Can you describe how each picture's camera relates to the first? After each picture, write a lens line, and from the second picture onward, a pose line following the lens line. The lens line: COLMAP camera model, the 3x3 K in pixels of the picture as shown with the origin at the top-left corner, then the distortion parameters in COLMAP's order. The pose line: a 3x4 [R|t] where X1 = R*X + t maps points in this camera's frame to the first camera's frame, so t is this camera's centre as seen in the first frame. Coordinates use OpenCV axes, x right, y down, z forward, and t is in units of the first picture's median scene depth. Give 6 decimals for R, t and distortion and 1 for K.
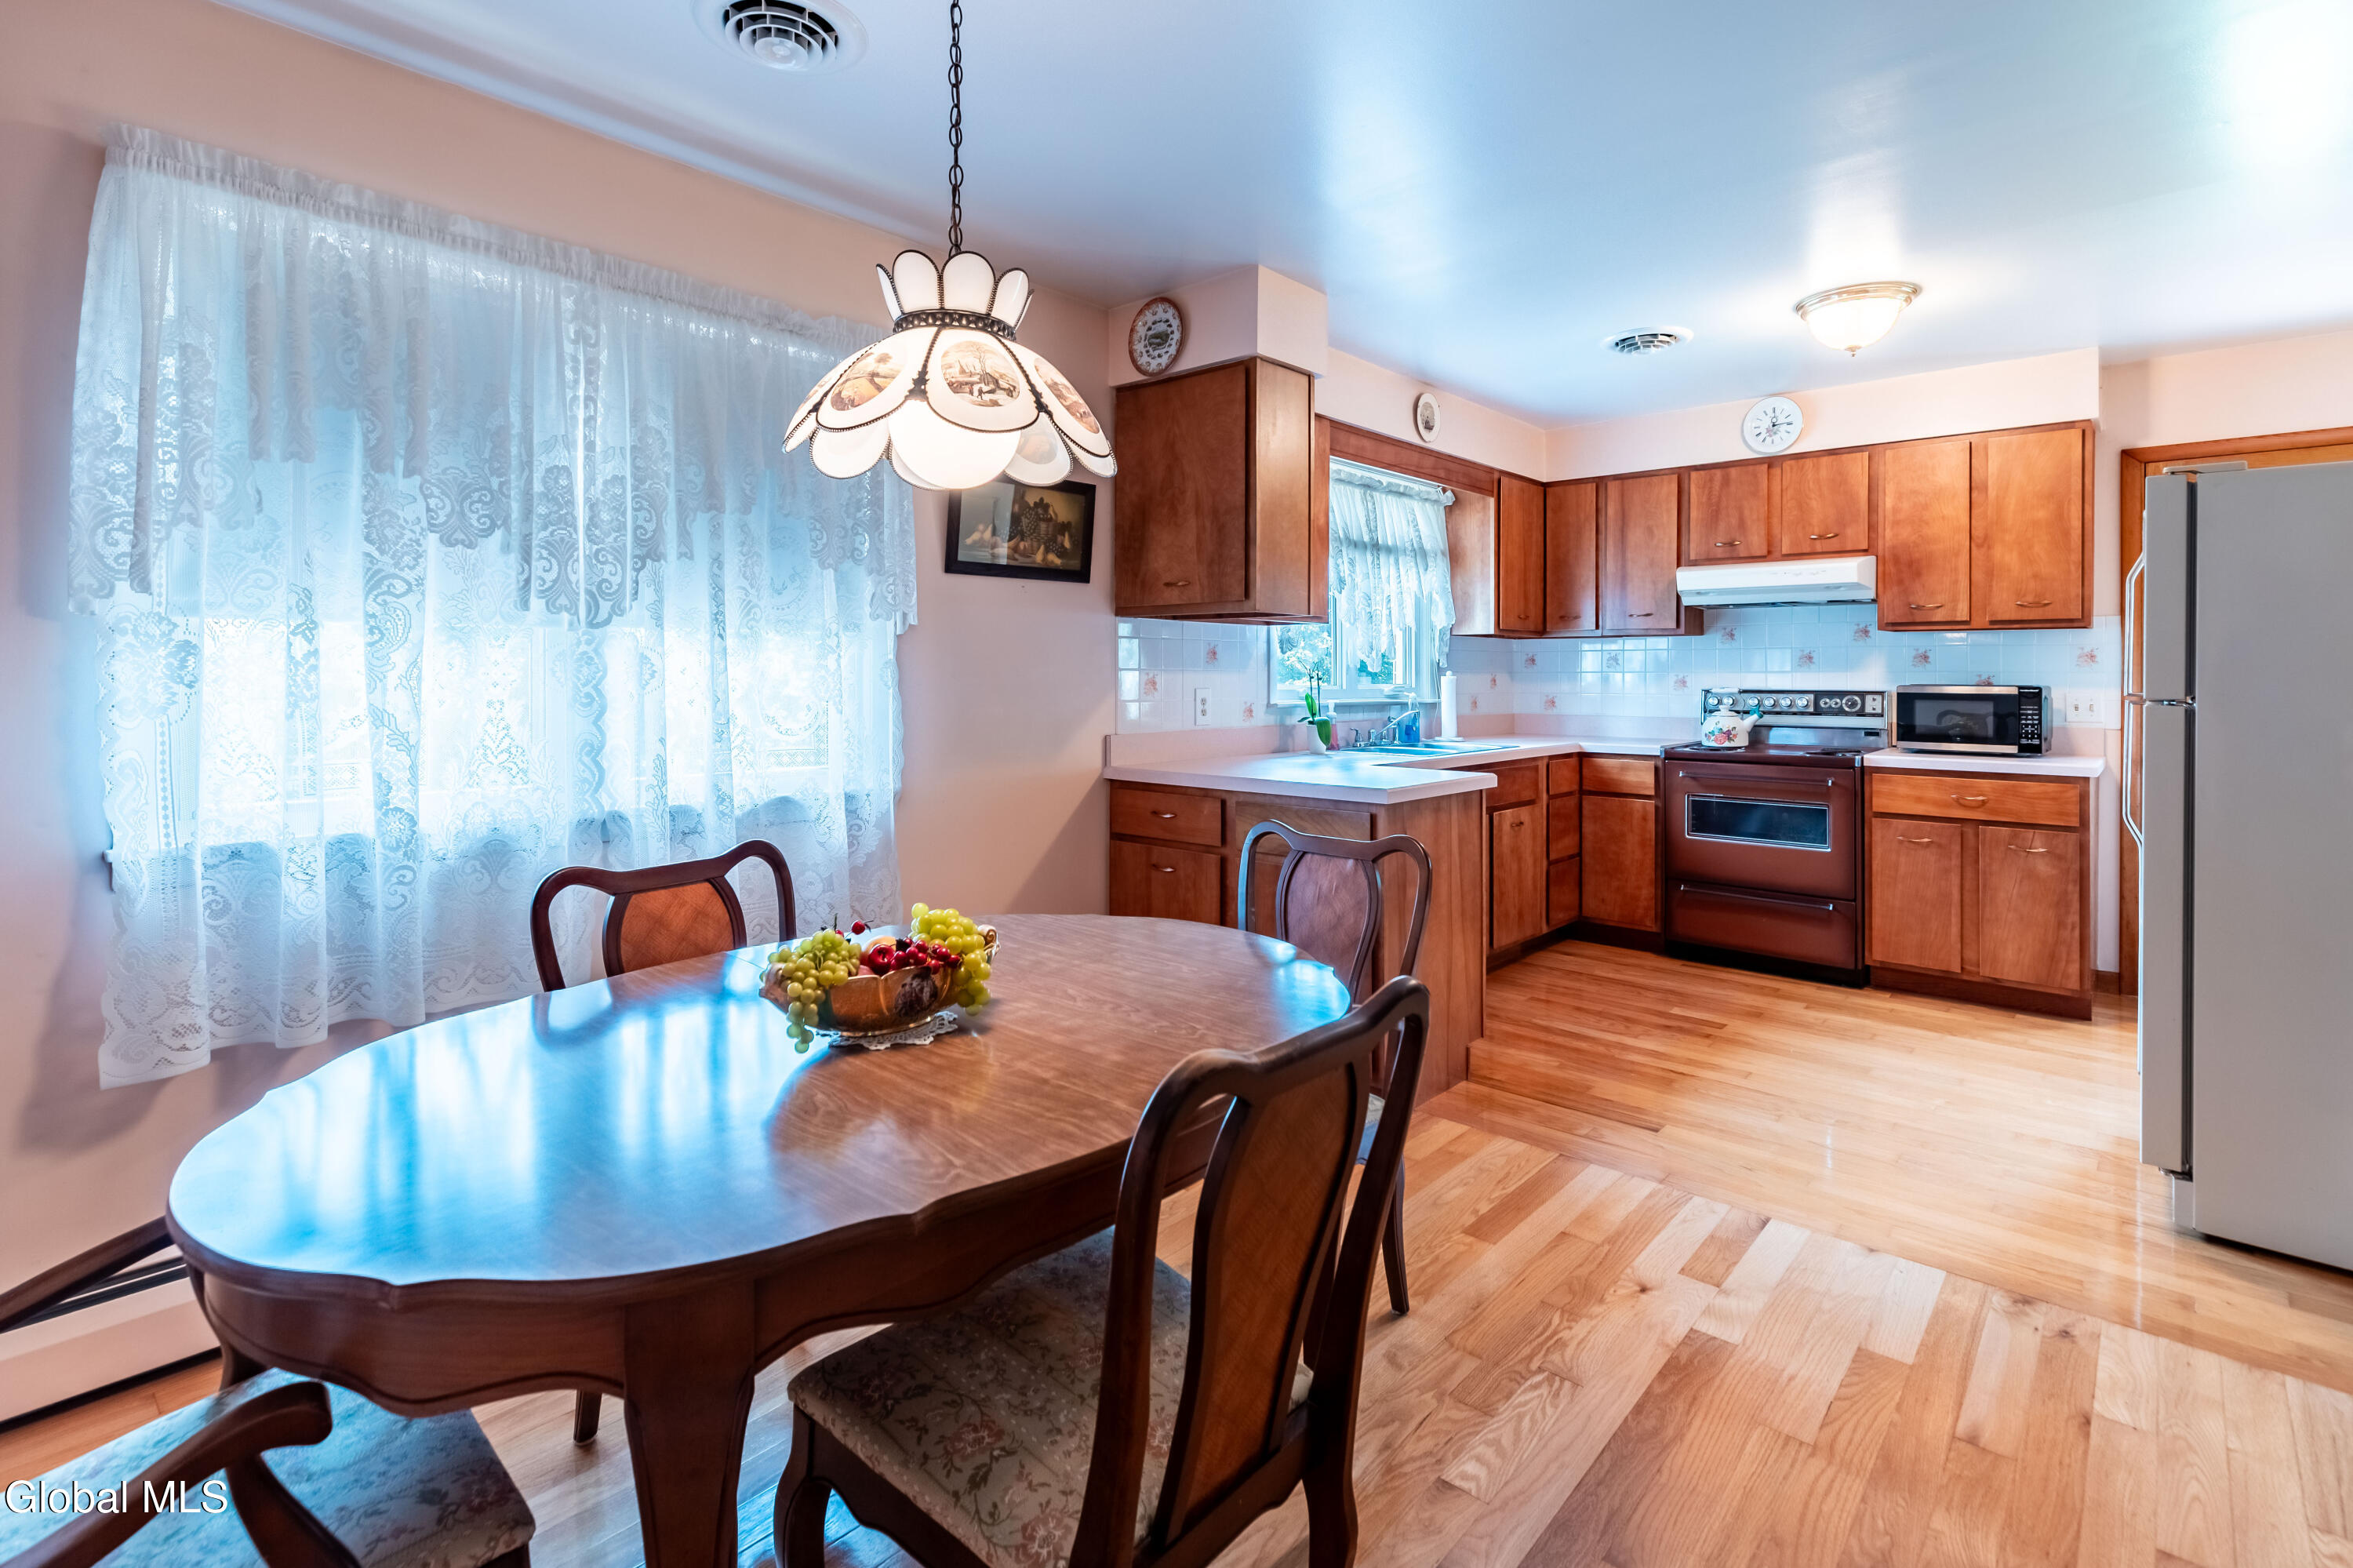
lens RADIAL K [[1108.1, 0, 1174.2], [0, 1108.1, 677.9], [0, 0, 1]] dist [0.000216, -0.000089]
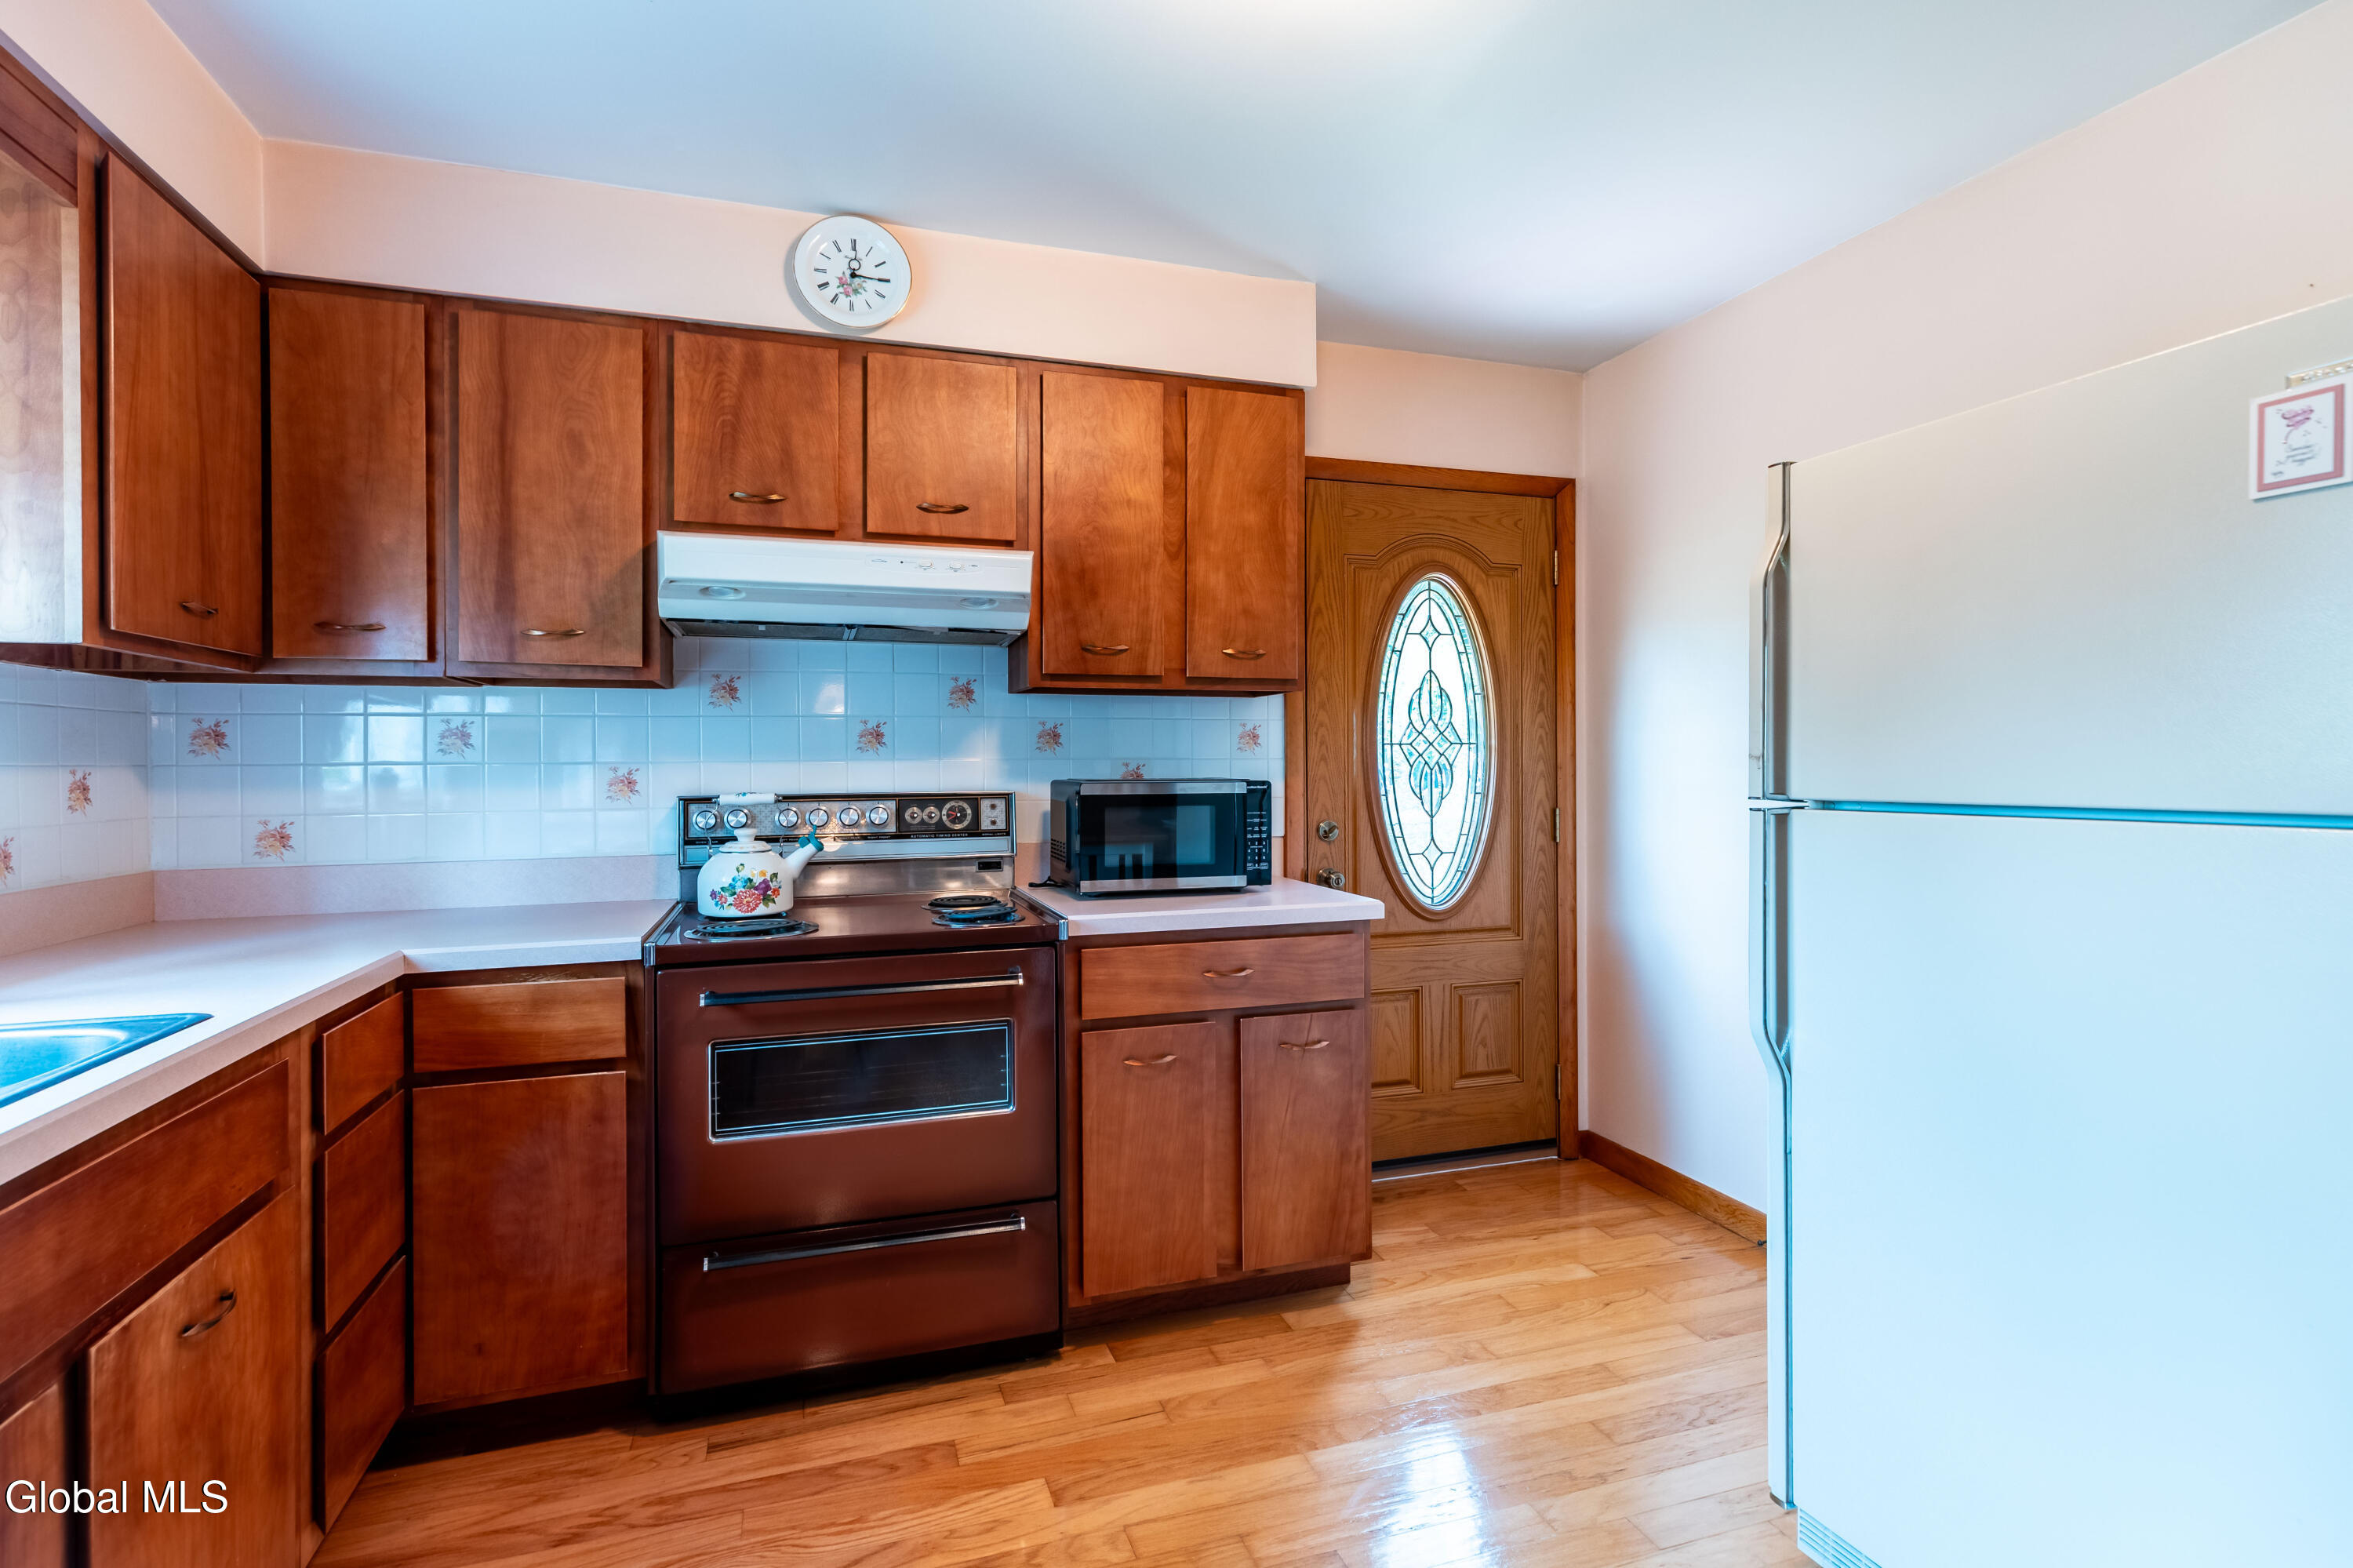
lens RADIAL K [[1061.1, 0, 1214.9], [0, 1061.1, 758.8], [0, 0, 1]] dist [0.001637, -0.000071]
pose [[0.454130, -0.001121, 0.890934, 0.178038], [0.011030, 0.999930, -0.004365, -0.002086], [-0.890867, 0.011809, 0.454111, 0.619368]]
